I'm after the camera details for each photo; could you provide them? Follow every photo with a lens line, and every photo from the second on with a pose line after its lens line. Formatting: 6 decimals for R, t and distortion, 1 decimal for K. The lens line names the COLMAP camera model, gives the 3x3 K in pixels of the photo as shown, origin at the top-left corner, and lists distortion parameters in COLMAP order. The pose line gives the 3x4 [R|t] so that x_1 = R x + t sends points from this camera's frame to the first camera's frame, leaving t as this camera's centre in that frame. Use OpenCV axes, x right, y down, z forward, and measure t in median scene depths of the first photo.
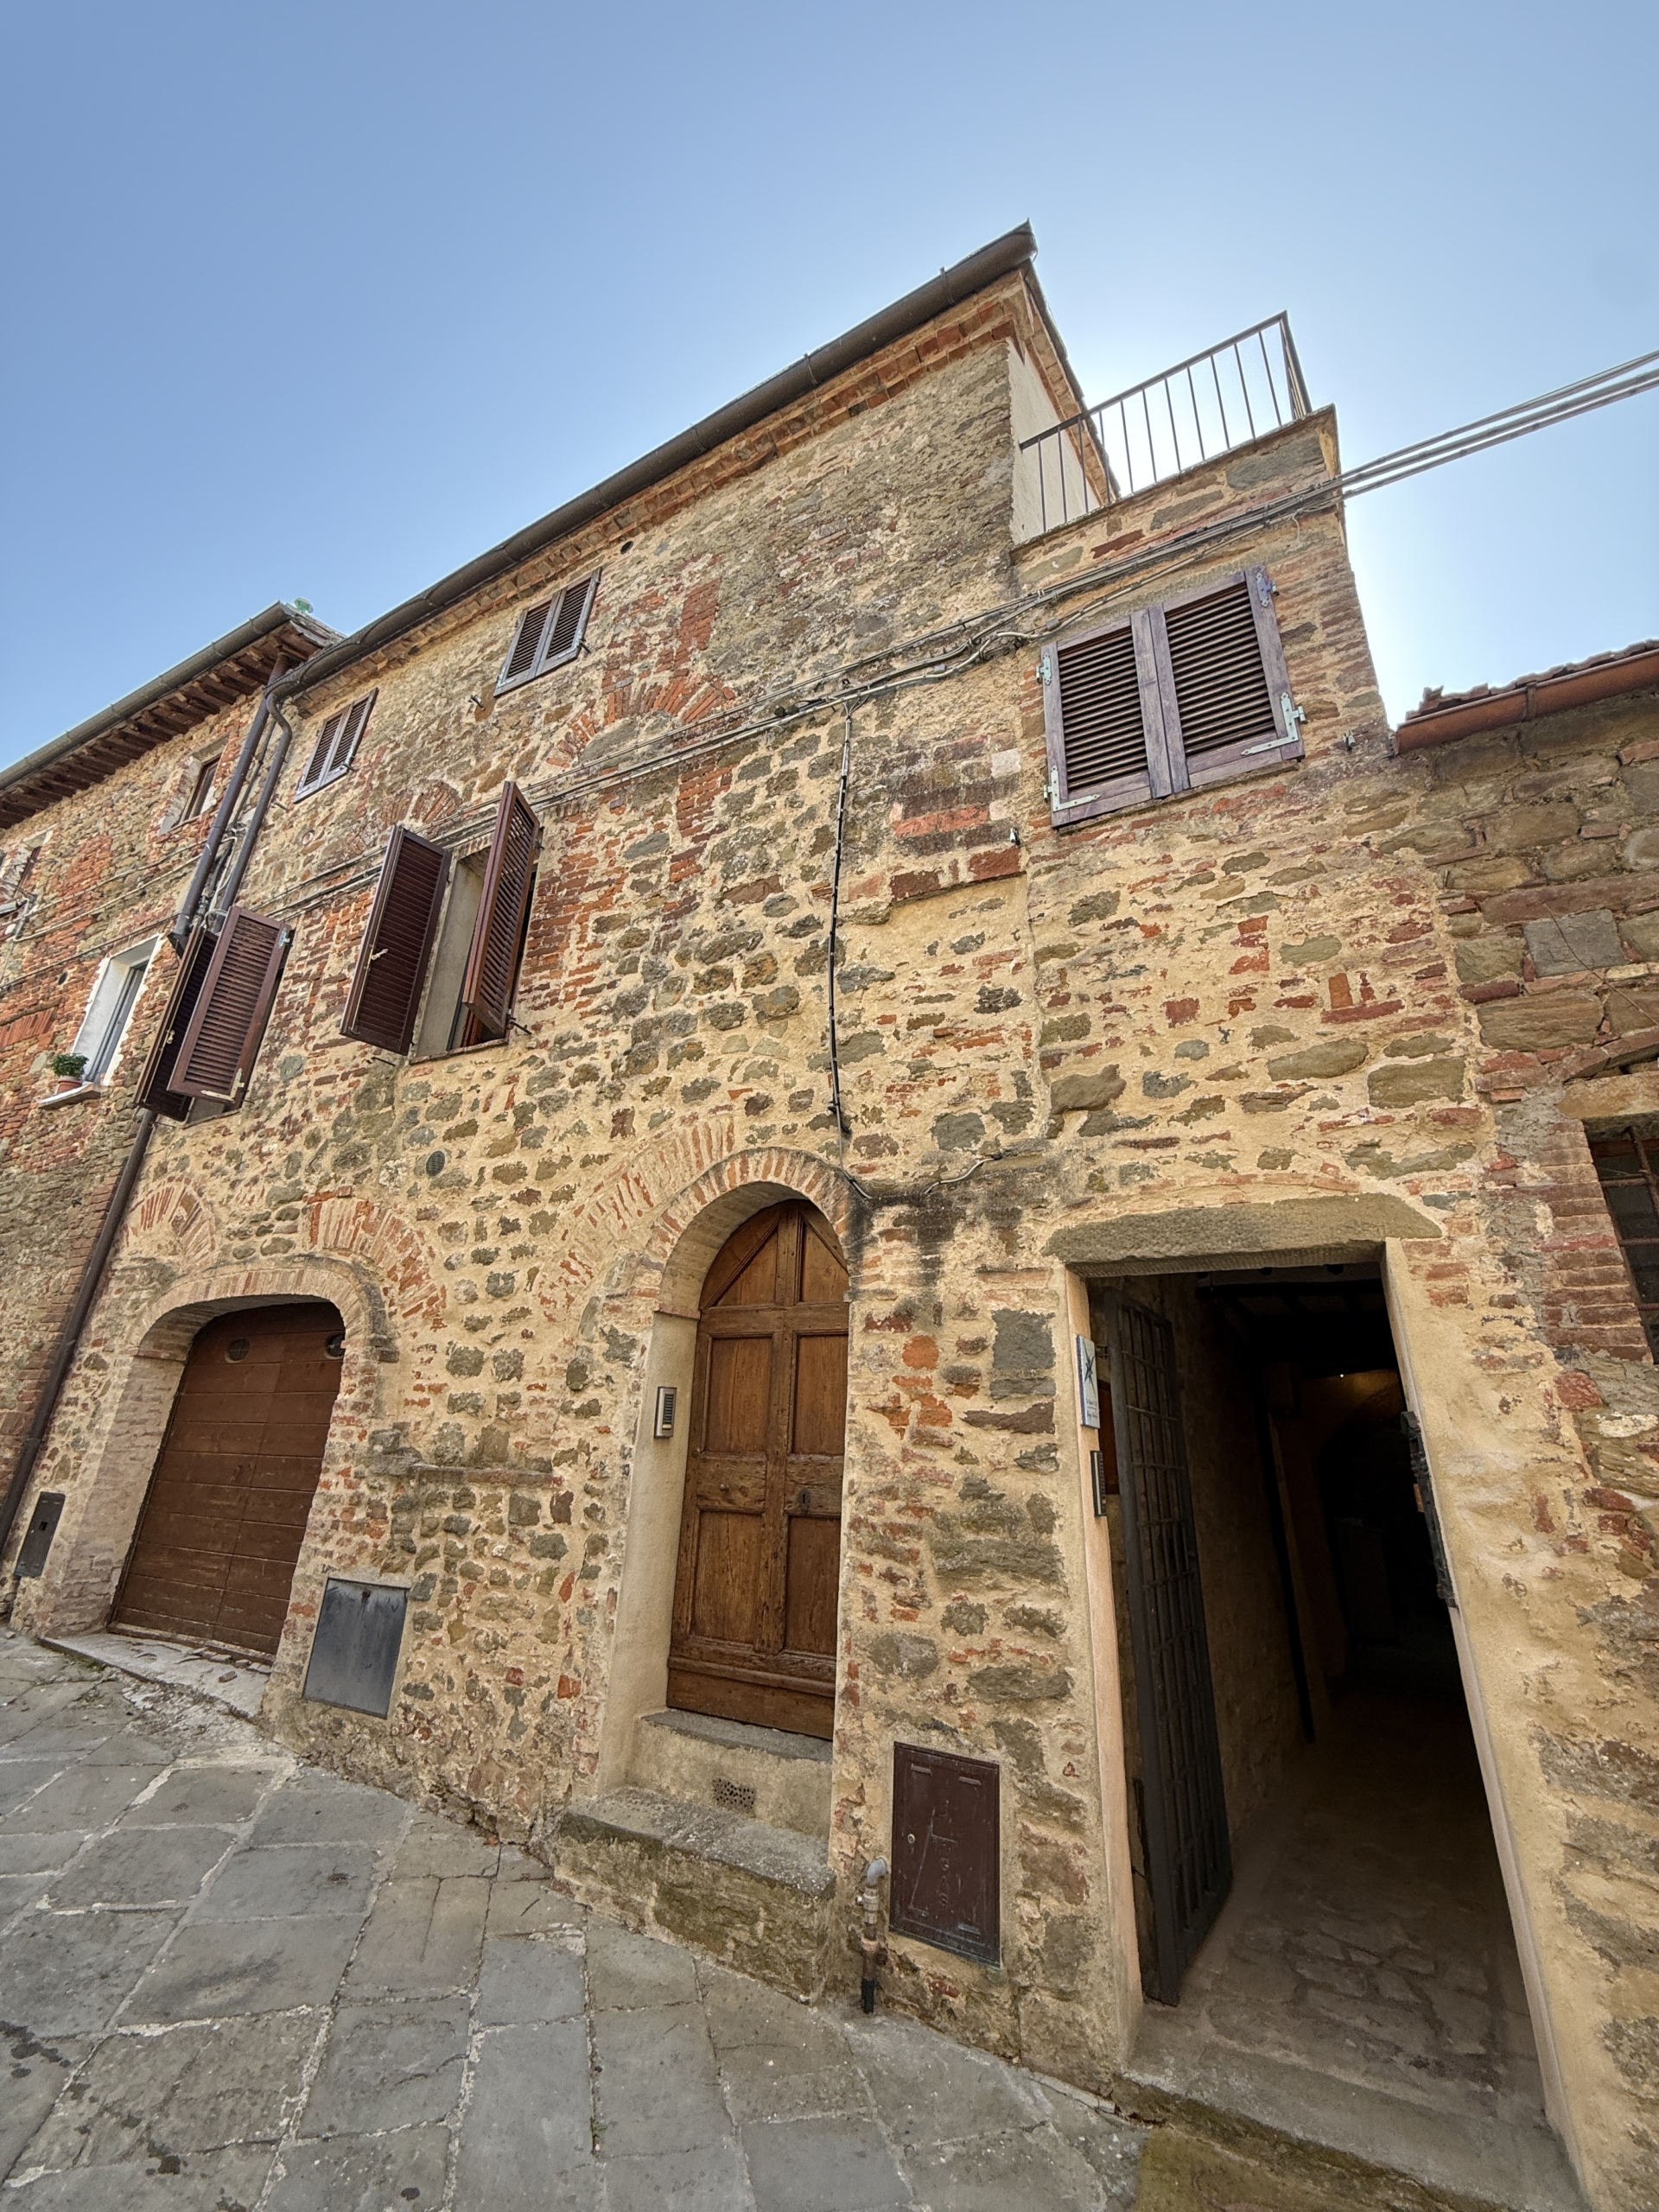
lens RADIAL K [[879.6, 0, 830.8], [0, 879.6, 1104.4], [0, 0, 1]] dist [0.000493, -0.000121]
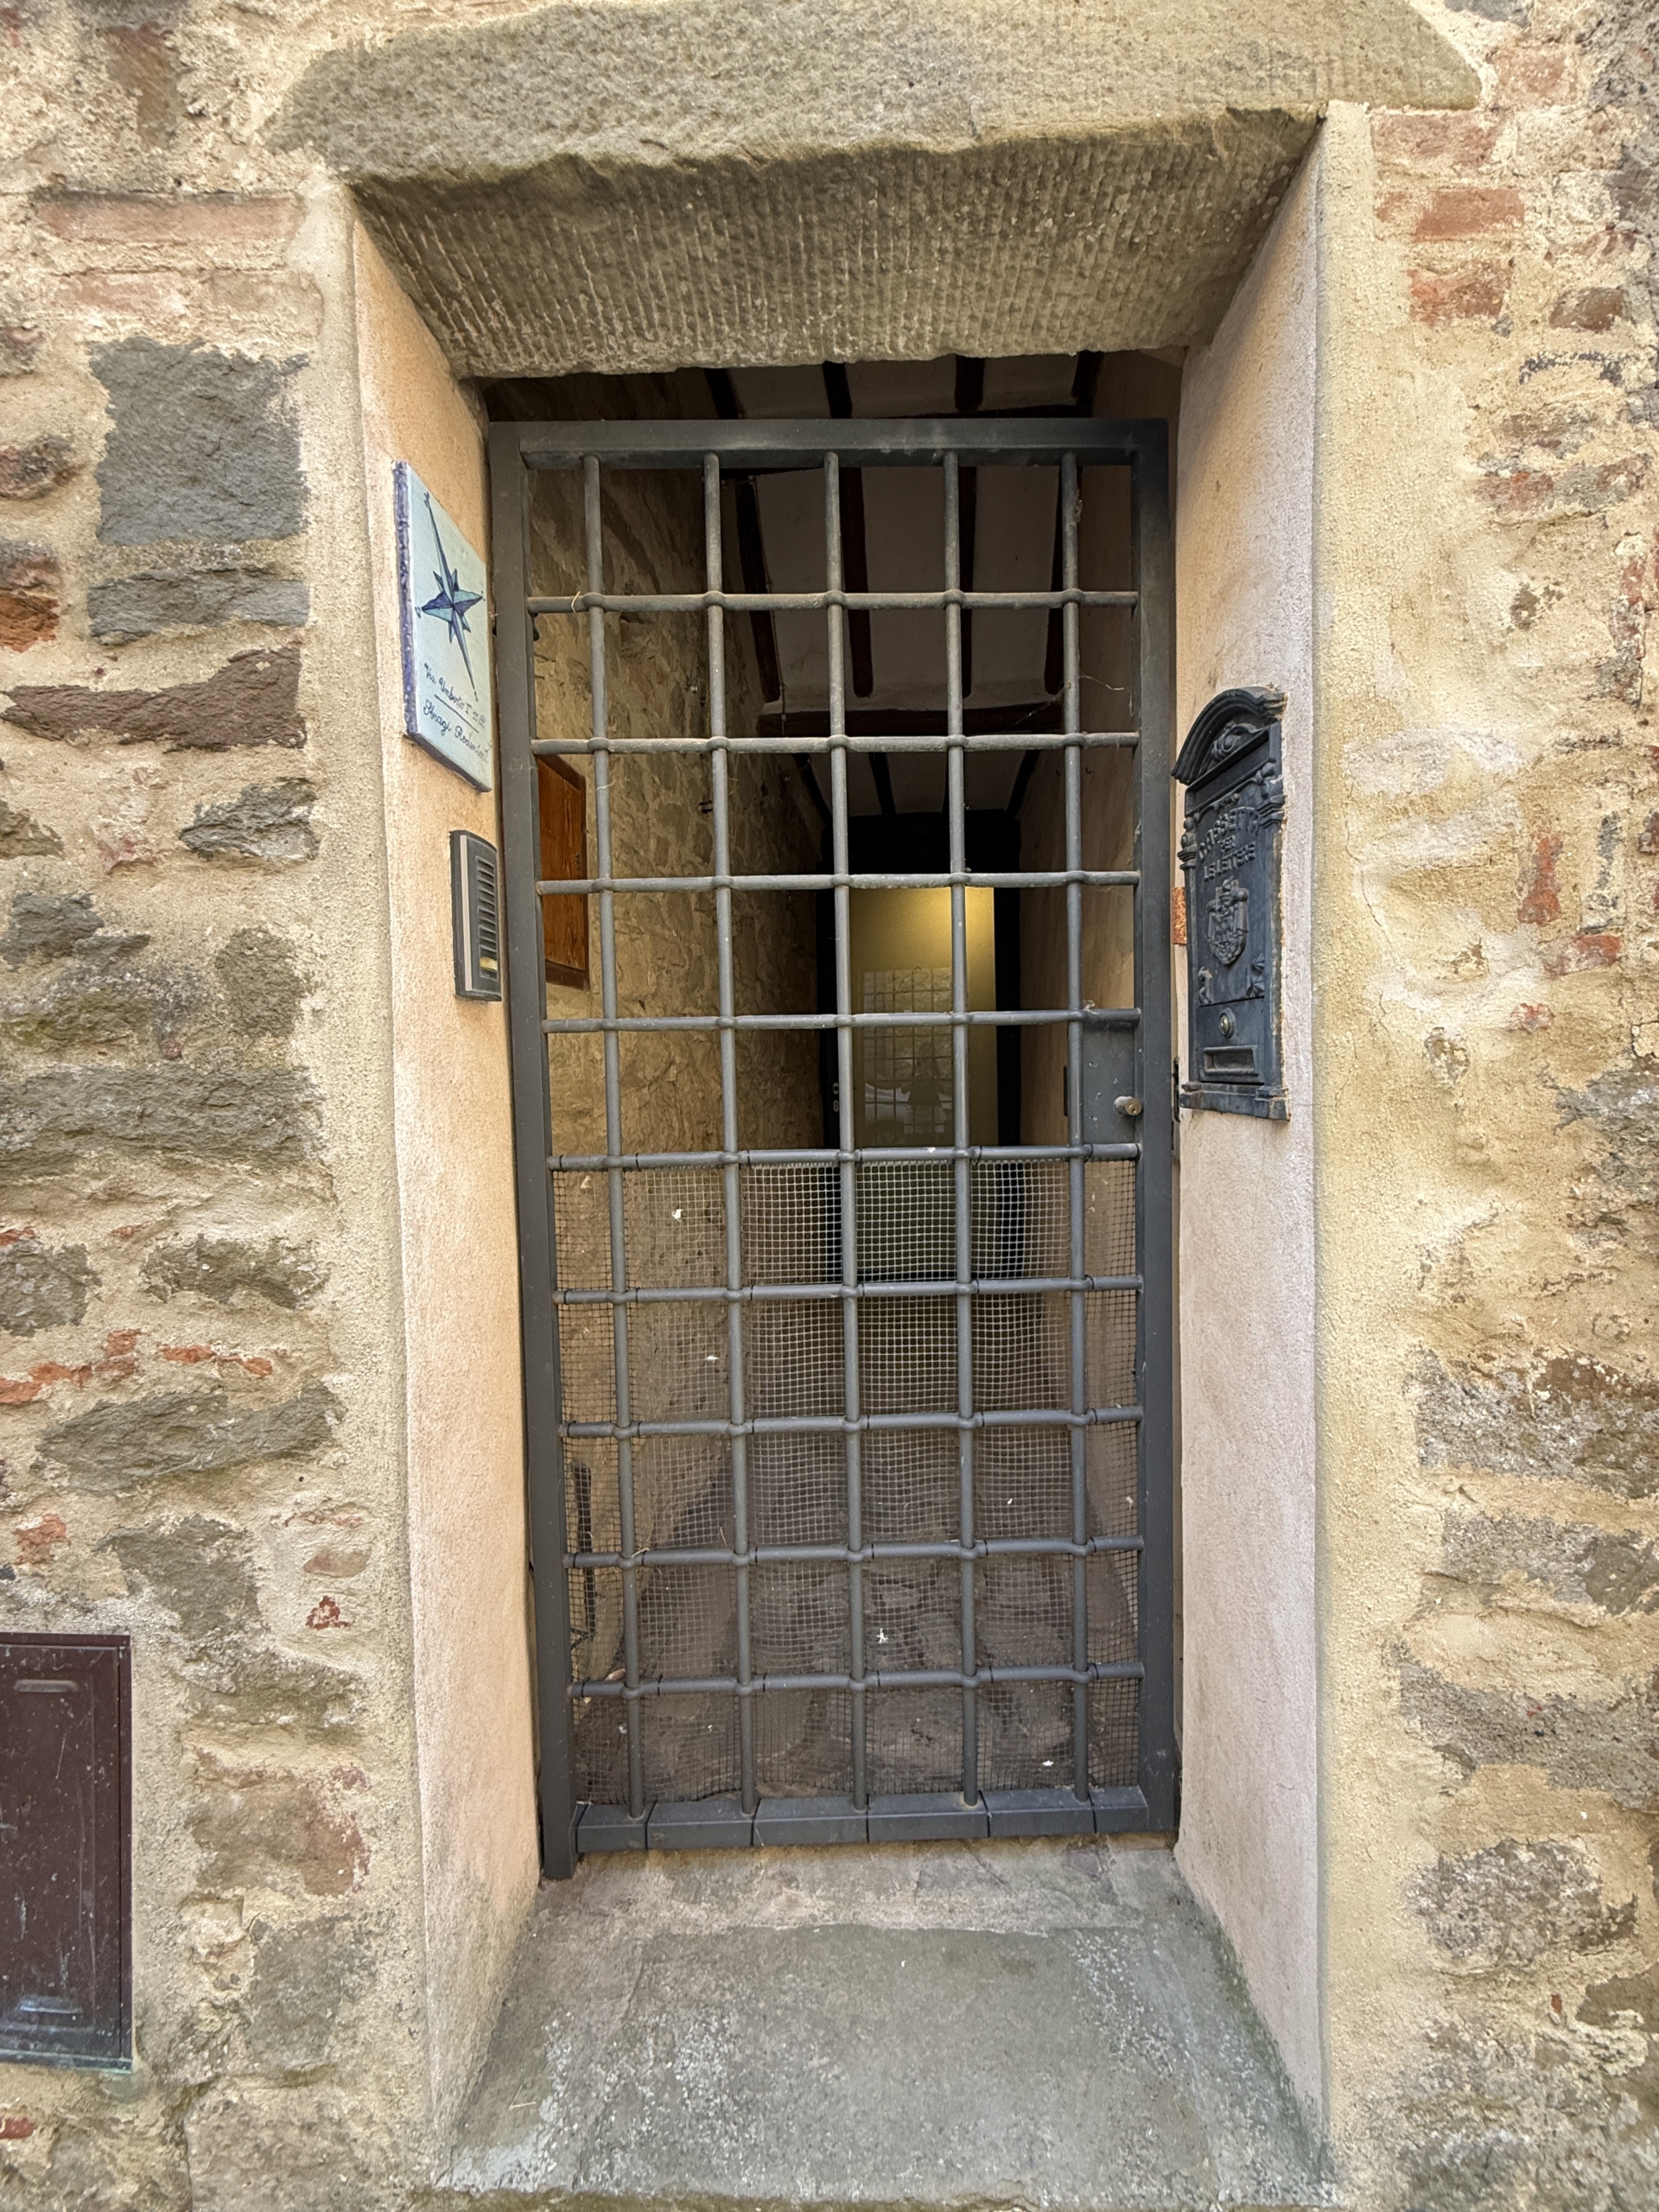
lens RADIAL K [[879.6, 0, 838.9], [0, 879.6, 1100.0], [0, 0, 1]] dist [0.000493, -0.000121]
pose [[0.889009, -0.069483, 0.452587, 0.312523], [-0.123938, 0.915009, 0.383924, 0.394623], [-0.440798, -0.397404, 0.804840, 0.699166]]
